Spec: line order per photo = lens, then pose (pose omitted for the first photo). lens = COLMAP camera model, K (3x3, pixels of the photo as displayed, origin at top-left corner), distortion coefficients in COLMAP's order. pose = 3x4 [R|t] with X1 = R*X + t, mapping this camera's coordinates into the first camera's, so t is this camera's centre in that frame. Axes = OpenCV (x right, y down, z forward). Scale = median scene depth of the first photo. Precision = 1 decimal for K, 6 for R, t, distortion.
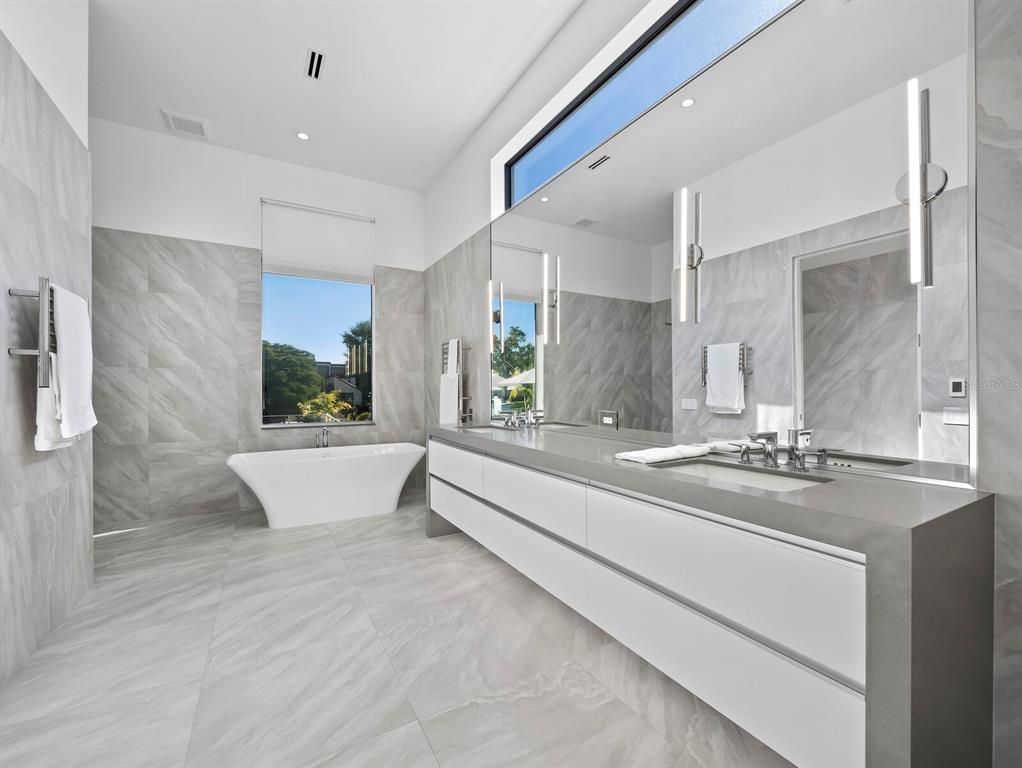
lens RADIAL K [[432.1, 0, 512.6], [0, 432.1, 387.5], [0, 0, 1]] dist [-0.001749, -0.000062]
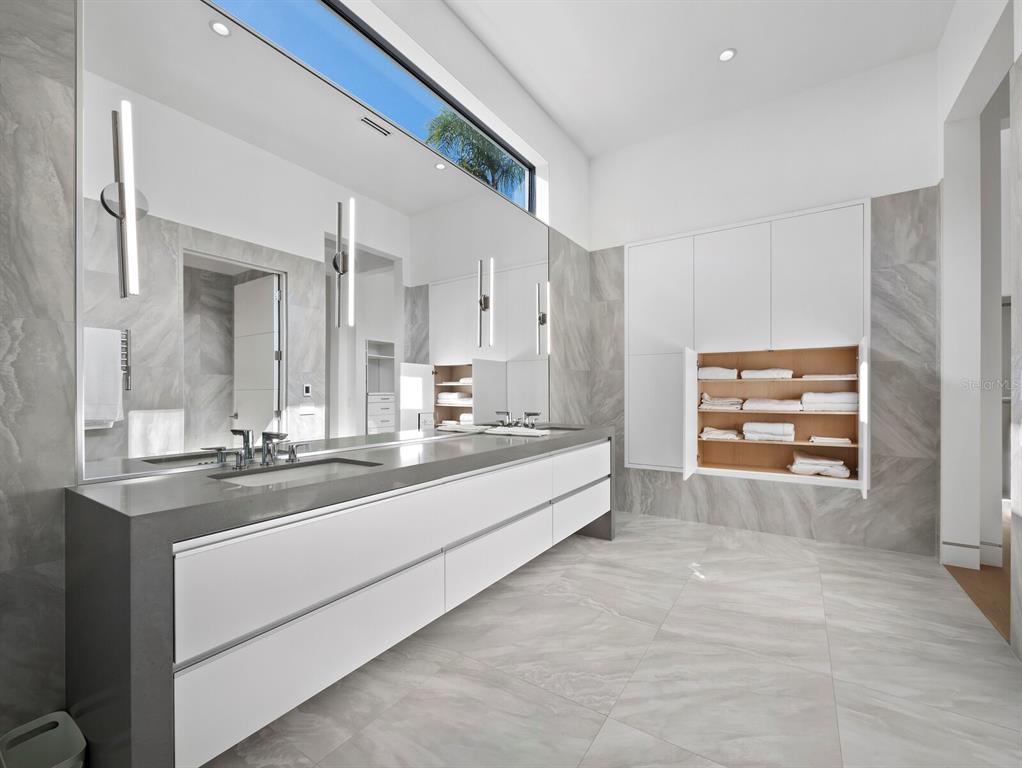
lens RADIAL K [[432.1, 0, 512.6], [0, 432.1, 387.5], [0, 0, 1]] dist [-0.001749, -0.000062]
pose [[-0.440886, 0.004969, 0.897549, -1.043156], [0.000578, 0.999986, -0.005252, -0.002412], [-0.897563, -0.001797, -0.440883, 1.681548]]
